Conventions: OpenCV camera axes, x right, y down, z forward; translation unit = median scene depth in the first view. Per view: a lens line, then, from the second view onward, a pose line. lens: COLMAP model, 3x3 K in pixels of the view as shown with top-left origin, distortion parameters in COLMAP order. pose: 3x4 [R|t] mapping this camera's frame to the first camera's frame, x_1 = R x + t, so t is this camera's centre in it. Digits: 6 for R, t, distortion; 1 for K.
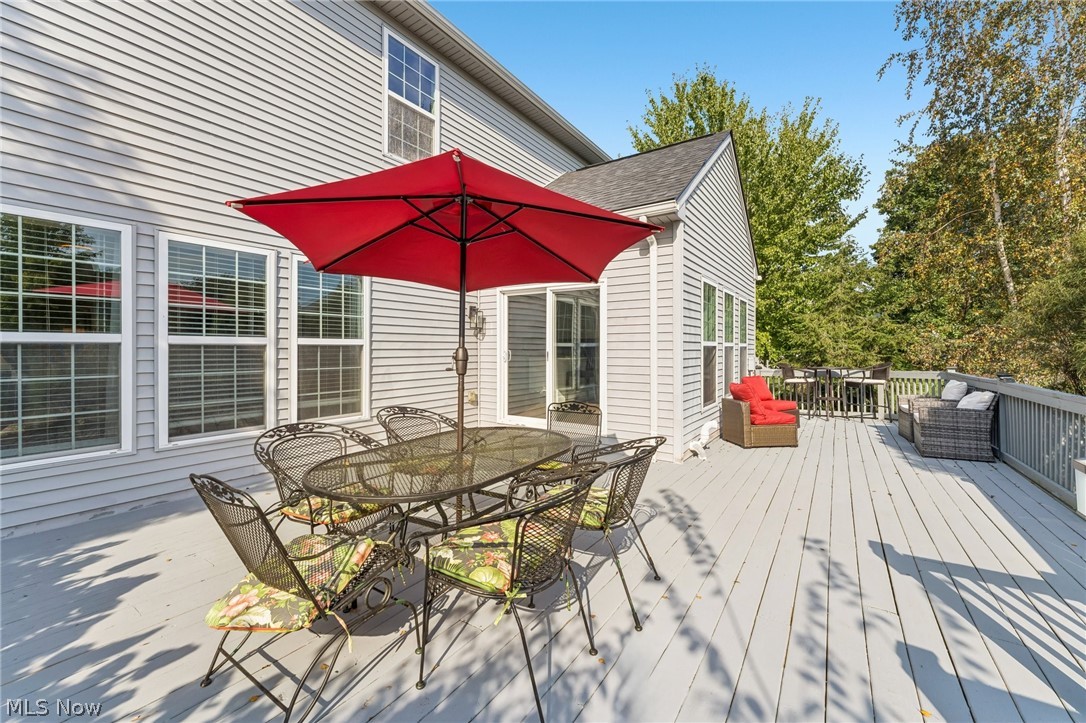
lens RADIAL K [[438.6, 0, 546.1], [0, 438.6, 344.5], [0, 0, 1]] dist [0.000860, -0.000447]
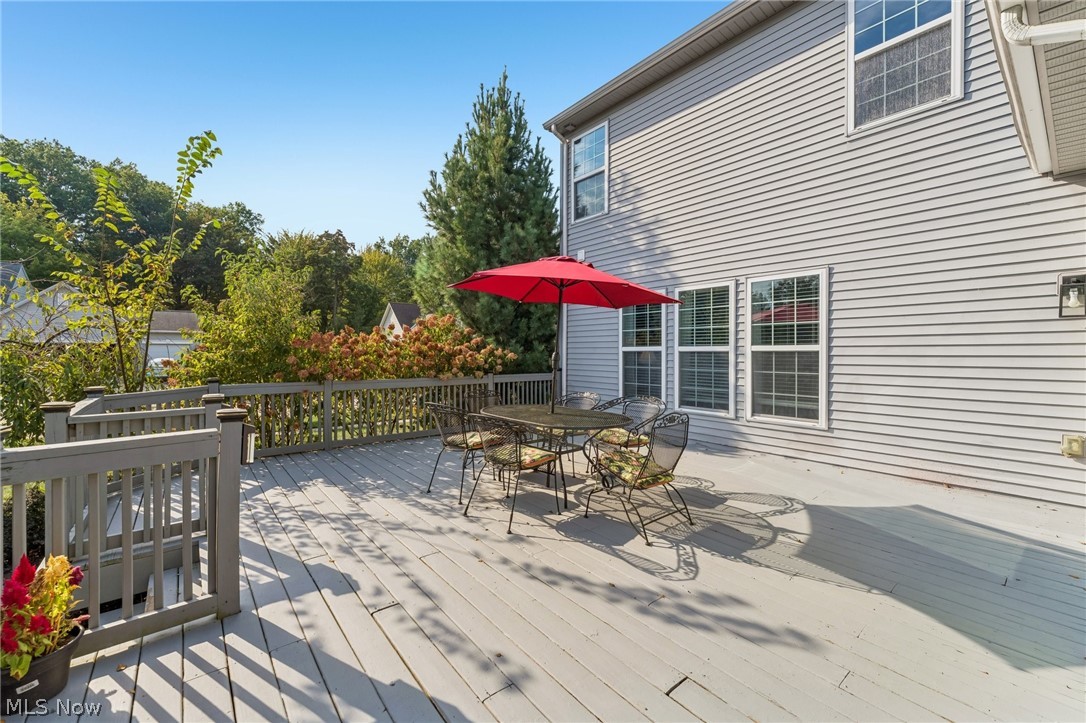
lens RADIAL K [[438.6, 0, 549.2], [0, 438.6, 359.8], [0, 0, 1]] dist [0.000860, -0.000447]
pose [[-0.306879, 0.008656, -0.951709, 0.828564], [-0.001880, 0.999951, 0.009701, 0.014718], [0.951747, 0.004766, -0.306847, 0.880773]]
